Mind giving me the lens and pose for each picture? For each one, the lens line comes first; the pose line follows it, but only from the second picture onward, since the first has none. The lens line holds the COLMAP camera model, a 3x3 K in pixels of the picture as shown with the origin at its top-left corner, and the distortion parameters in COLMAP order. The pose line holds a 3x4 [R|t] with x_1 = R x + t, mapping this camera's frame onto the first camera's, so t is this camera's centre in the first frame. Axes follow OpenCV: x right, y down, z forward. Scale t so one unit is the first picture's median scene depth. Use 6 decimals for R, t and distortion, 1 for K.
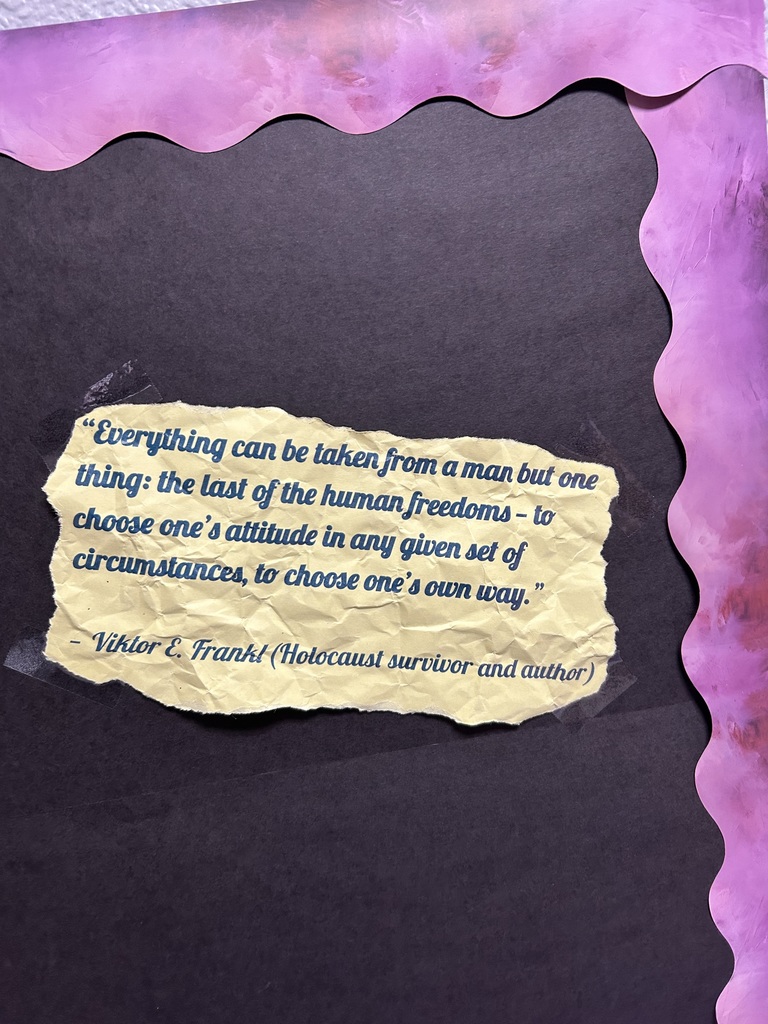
lens RADIAL K [[773.3, 0, 382.6], [0, 773.3, 514.1], [0, 0, 1]] dist [0.013715, -0.020838]
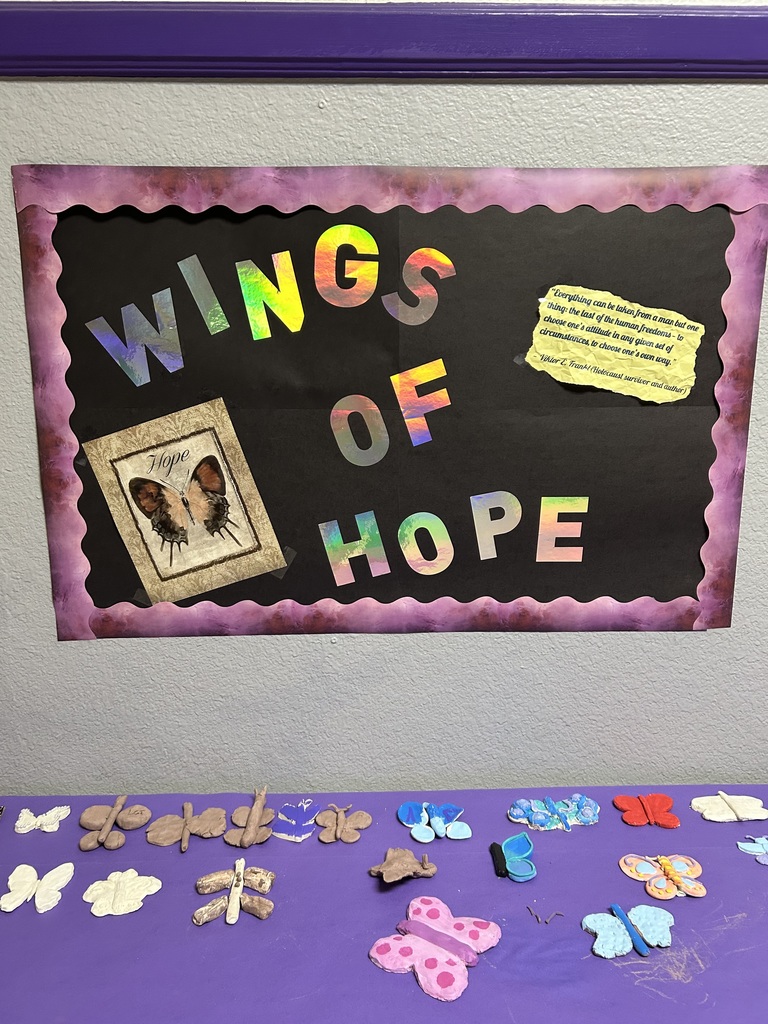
lens RADIAL K [[773.3, 0, 384.8], [0, 773.3, 510.8], [0, 0, 1]] dist [0.013715, -0.020838]
pose [[0.991367, 0.131049, 0.004183, -0.947275], [-0.130743, 0.985640, 0.106862, 0.538863], [0.009881, -0.106487, 0.994265, -2.336065]]
